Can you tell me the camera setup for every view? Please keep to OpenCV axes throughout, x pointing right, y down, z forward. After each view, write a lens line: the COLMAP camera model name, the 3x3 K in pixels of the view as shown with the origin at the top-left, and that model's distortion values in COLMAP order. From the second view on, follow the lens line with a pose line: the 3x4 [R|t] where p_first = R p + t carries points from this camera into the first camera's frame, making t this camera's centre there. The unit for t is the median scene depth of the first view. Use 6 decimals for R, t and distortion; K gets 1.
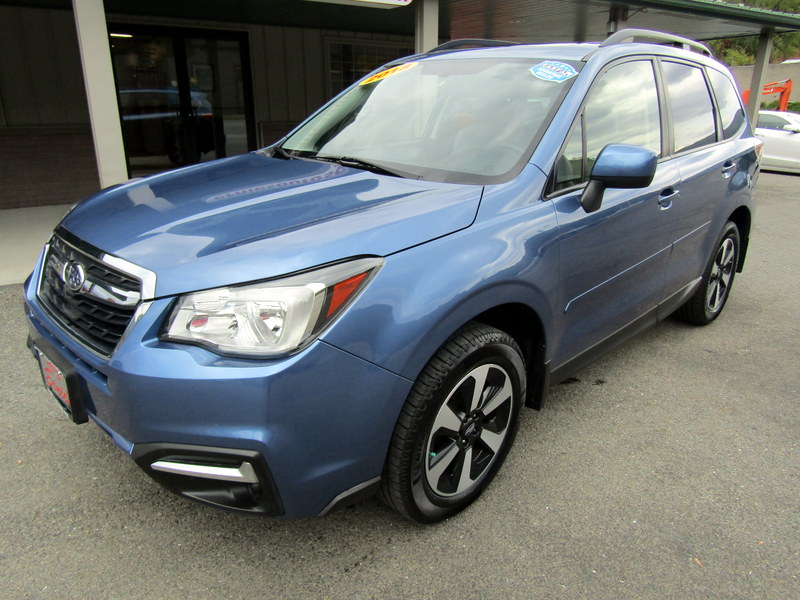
lens RADIAL K [[575.6, 0, 398.4], [0, 575.6, 300.5], [0, 0, 1]] dist [-0.003326, 0.003292]
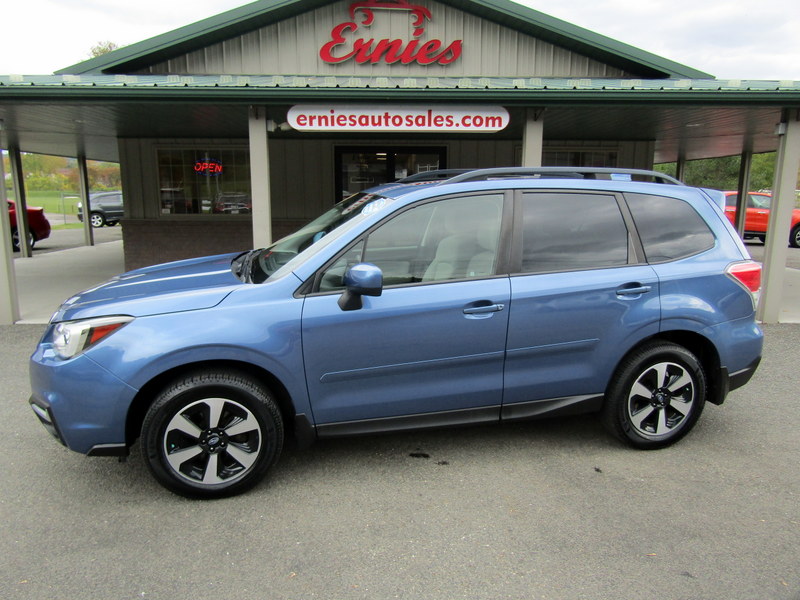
lens RADIAL K [[576.5, 0, 399.8], [0, 576.5, 301.2], [0, 0, 1]] dist [0.002711, -0.004541]
pose [[0.850726, 0.101807, -0.515655, 1.222284], [-0.172104, 0.980934, -0.090269, -0.080357], [0.496634, 0.165541, 0.852028, -0.107624]]
